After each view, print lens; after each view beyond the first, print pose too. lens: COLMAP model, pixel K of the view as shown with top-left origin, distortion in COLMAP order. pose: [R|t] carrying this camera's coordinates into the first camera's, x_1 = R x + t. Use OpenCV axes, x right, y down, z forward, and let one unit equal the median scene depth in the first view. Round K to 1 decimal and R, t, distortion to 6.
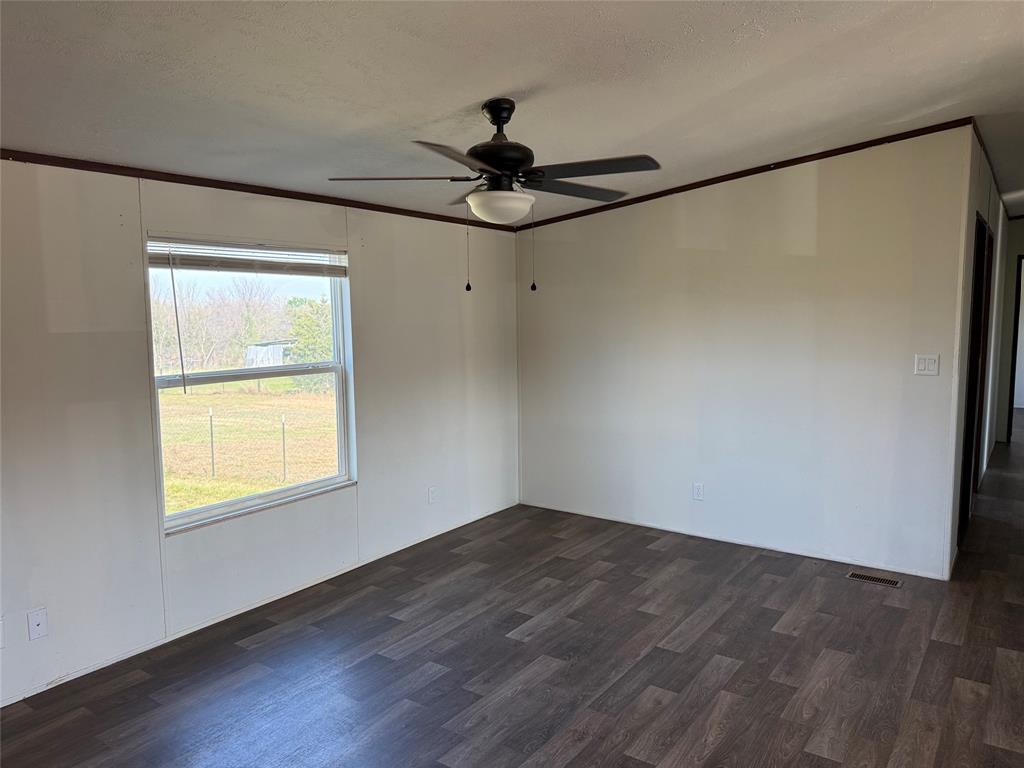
lens RADIAL K [[731.6, 0, 489.2], [0, 731.6, 416.2], [0, 0, 1]] dist [0.011305, -0.013607]
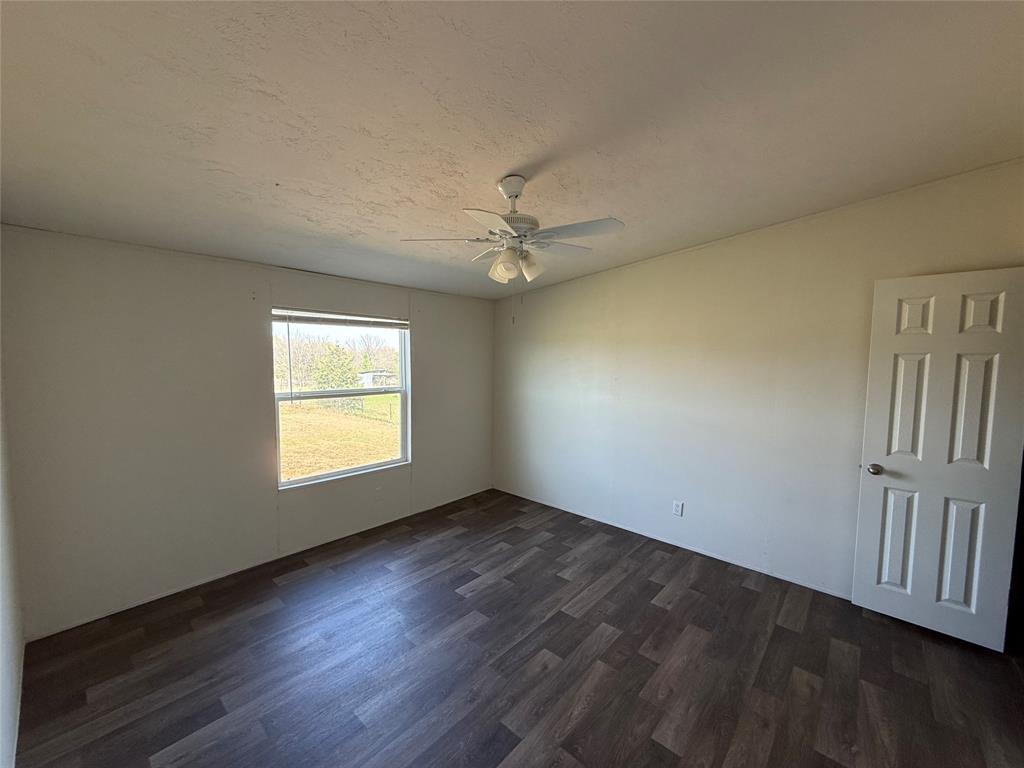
lens RADIAL K [[409.0, 0, 499.8], [0, 409.0, 406.2], [0, 0, 1]] dist [-0.000401, -0.000253]
pose [[0.995212, 0.038502, -0.089841, 0.174465], [-0.040997, 0.998819, -0.026089, -0.034571], [0.088731, 0.029647, 0.995614, 0.240282]]
